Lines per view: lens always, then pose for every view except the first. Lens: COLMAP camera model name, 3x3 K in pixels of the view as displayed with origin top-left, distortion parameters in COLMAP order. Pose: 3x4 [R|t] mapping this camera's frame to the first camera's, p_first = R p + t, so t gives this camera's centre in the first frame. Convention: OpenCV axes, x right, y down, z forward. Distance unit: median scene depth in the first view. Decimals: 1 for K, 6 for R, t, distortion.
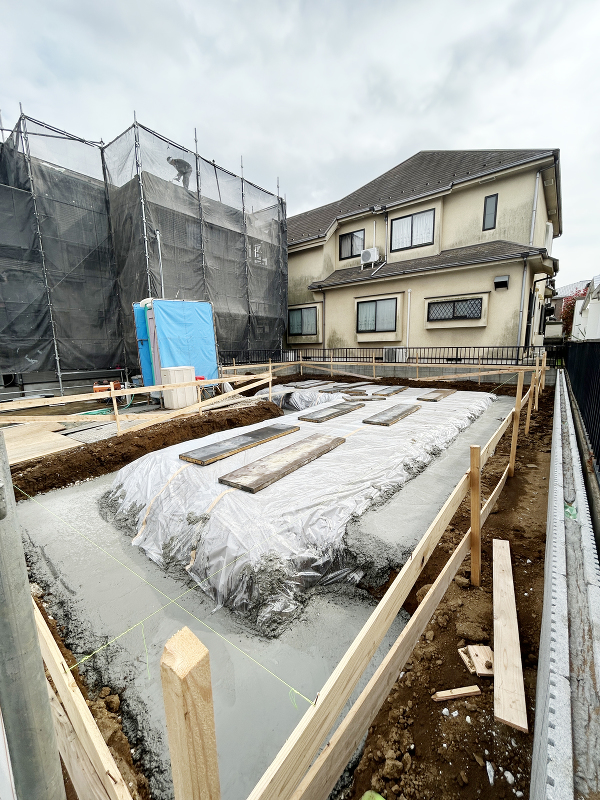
lens RADIAL K [[322.1, 0, 300.0], [0, 322.1, 400.0], [0, 0, 1]] dist [-0.000281, 0.000074]
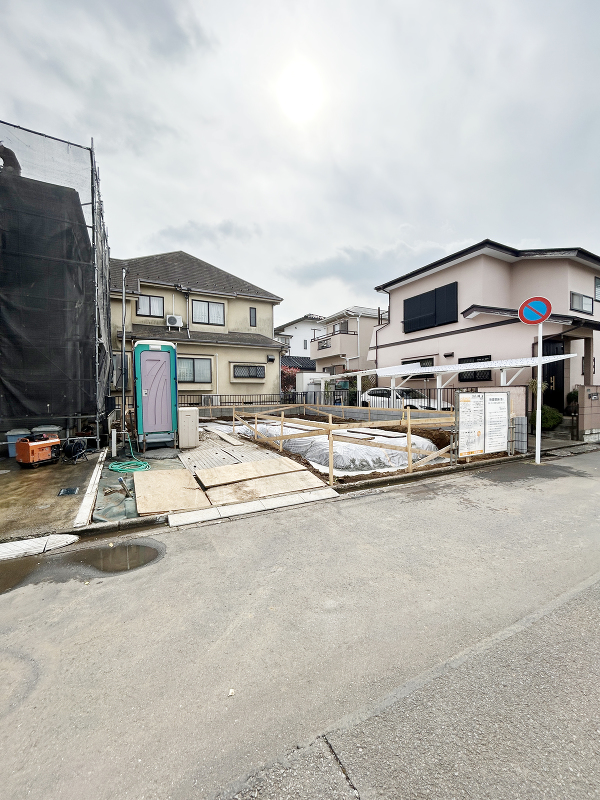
lens RADIAL K [[322.1, 0, 300.0], [0, 322.1, 400.0], [0, 0, 1]] dist [-0.000281, 0.000074]
pose [[0.407606, -0.003233, 0.913152, -0.870863], [0.155057, 0.985717, -0.065723, -0.001007], [-0.899897, 0.168380, 0.402285, 0.169302]]
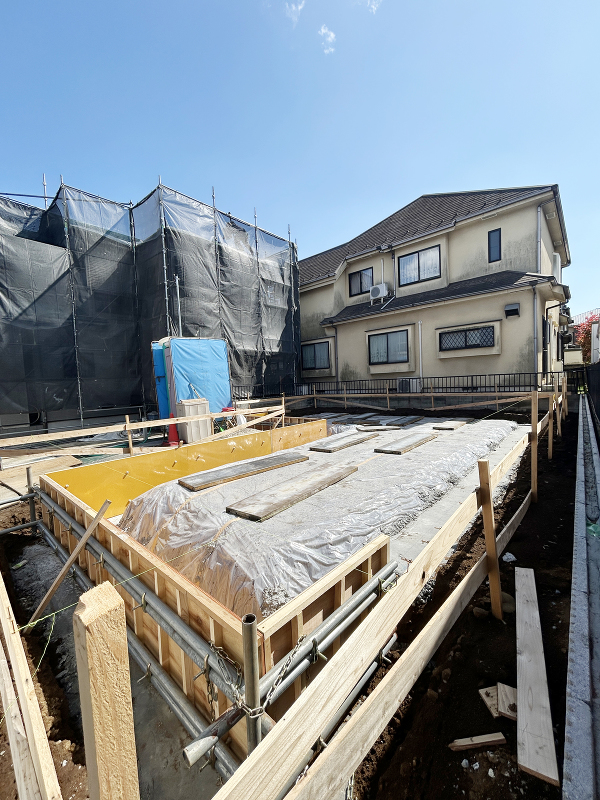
lens RADIAL K [[322.1, 0, 300.0], [0, 322.1, 400.0], [0, 0, 1]] dist [-0.000281, 0.000074]
pose [[0.998473, -0.025109, -0.049197, 0.008297], [0.019546, 0.993688, -0.110459, 0.009110], [0.051660, 0.109328, 0.992662, 0.001319]]
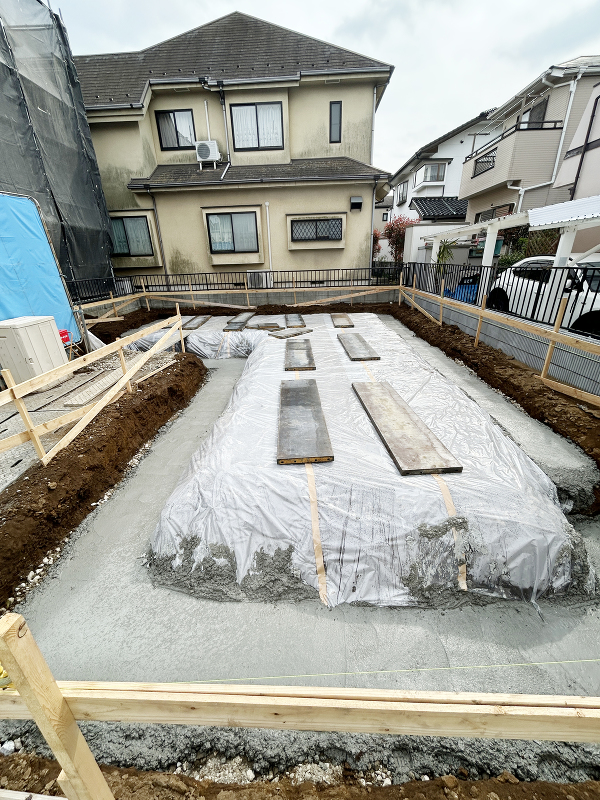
lens RADIAL K [[322.1, 0, 300.0], [0, 322.1, 400.0], [0, 0, 1]] dist [-0.000281, 0.000074]
pose [[0.800553, -0.244736, 0.547009, -0.239909], [0.114355, 0.958420, 0.261446, -0.042118], [-0.588250, -0.146748, 0.795253, 0.162879]]
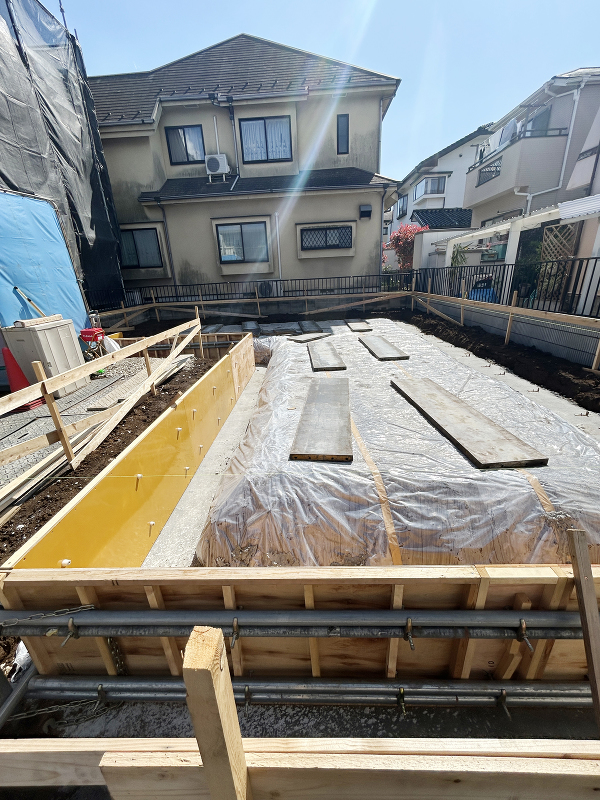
lens RADIAL K [[322.1, 0, 300.0], [0, 322.1, 400.0], [0, 0, 1]] dist [-0.000281, 0.000074]
pose [[0.796173, -0.235510, 0.557354, -0.263768], [0.132359, 0.966621, 0.219372, -0.025806], [-0.590415, -0.100888, 0.800770, 0.201718]]
